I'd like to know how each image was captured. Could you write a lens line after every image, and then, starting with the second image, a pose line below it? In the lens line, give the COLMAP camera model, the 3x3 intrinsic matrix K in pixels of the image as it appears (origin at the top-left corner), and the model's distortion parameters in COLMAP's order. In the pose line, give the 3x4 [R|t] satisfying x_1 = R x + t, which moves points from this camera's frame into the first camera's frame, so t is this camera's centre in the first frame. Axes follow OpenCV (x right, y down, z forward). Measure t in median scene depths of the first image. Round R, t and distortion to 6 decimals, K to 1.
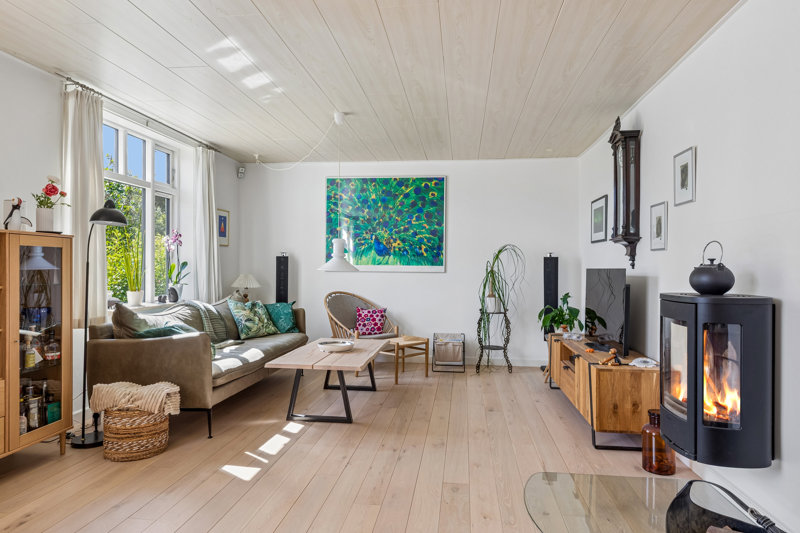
lens RADIAL K [[497.1, 0, 399.9], [0, 497.1, 267.6], [0, 0, 1]] dist [-0.000524, 0.004160]
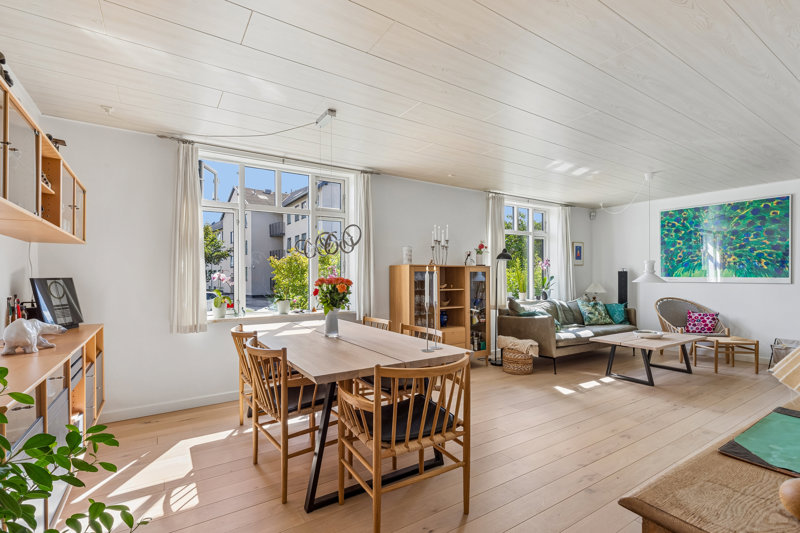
lens RADIAL K [[367.3, 0, 399.4], [0, 367.3, 272.1], [0, 0, 1]] dist [0.022351, 0.001176]
pose [[0.646148, -0.017776, -0.763005, 0.260488], [0.007741, 0.999830, -0.016738, -0.012623], [0.763173, 0.004909, 0.646176, -0.283269]]
